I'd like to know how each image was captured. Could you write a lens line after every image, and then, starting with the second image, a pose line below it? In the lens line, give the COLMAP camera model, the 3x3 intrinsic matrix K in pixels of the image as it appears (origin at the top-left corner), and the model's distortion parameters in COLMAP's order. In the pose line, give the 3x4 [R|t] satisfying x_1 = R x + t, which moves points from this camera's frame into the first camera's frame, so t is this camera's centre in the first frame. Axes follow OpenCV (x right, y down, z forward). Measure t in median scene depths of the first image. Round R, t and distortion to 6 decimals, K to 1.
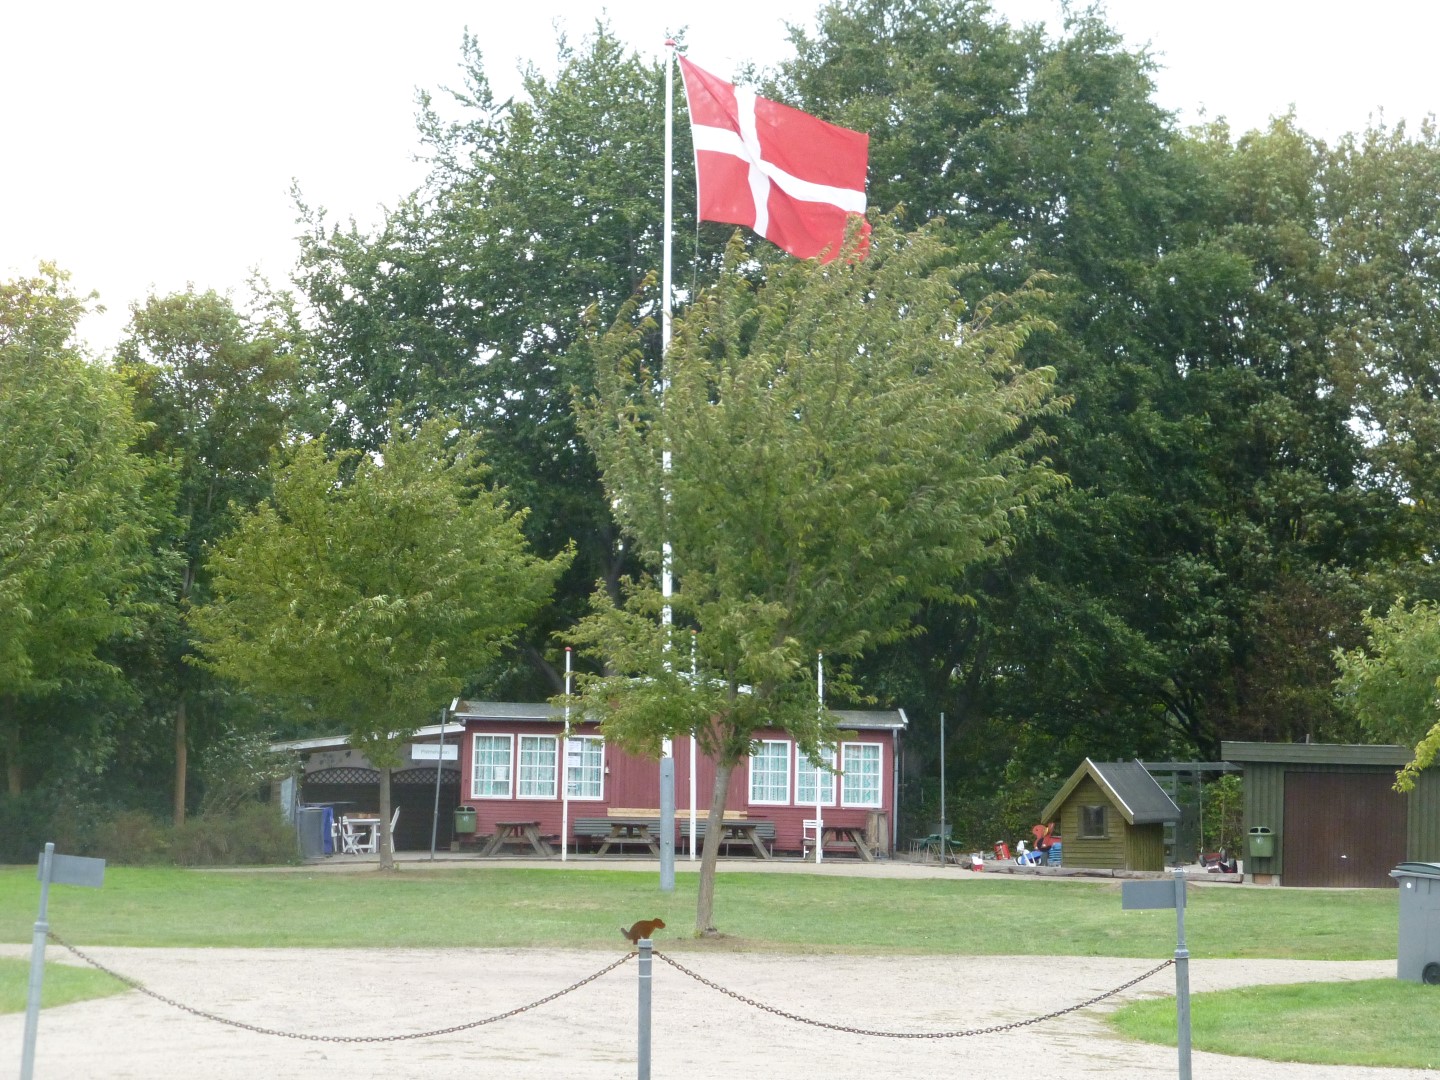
lens RADIAL K [[3821.5, 0, 717.9], [0, 3821.5, 538.9], [0, 0, 1]] dist [0.492385, 0.000000]
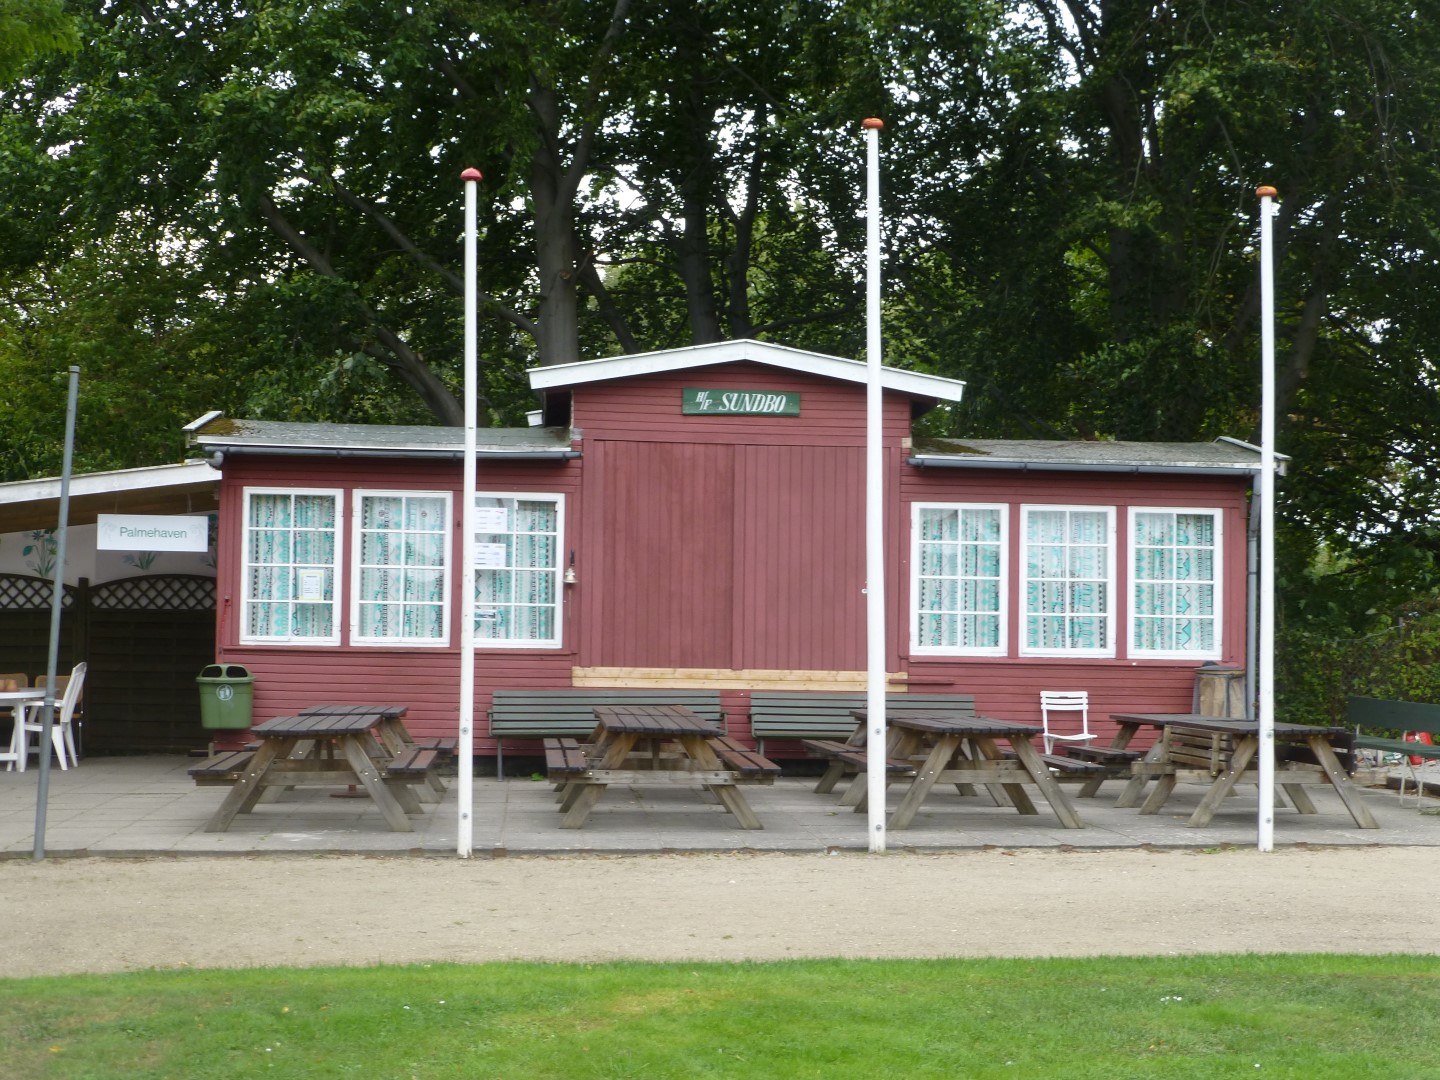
lens RADIAL K [[2388.8, 0, 721.1], [0, 2388.8, 539.8], [0, 0, 1]] dist [0.001694, 0.000000]
pose [[0.998873, -0.005239, 0.047174, -0.024833], [0.003367, 0.999207, 0.039664, 0.046333], [-0.047345, -0.039460, 0.998099, 0.741780]]
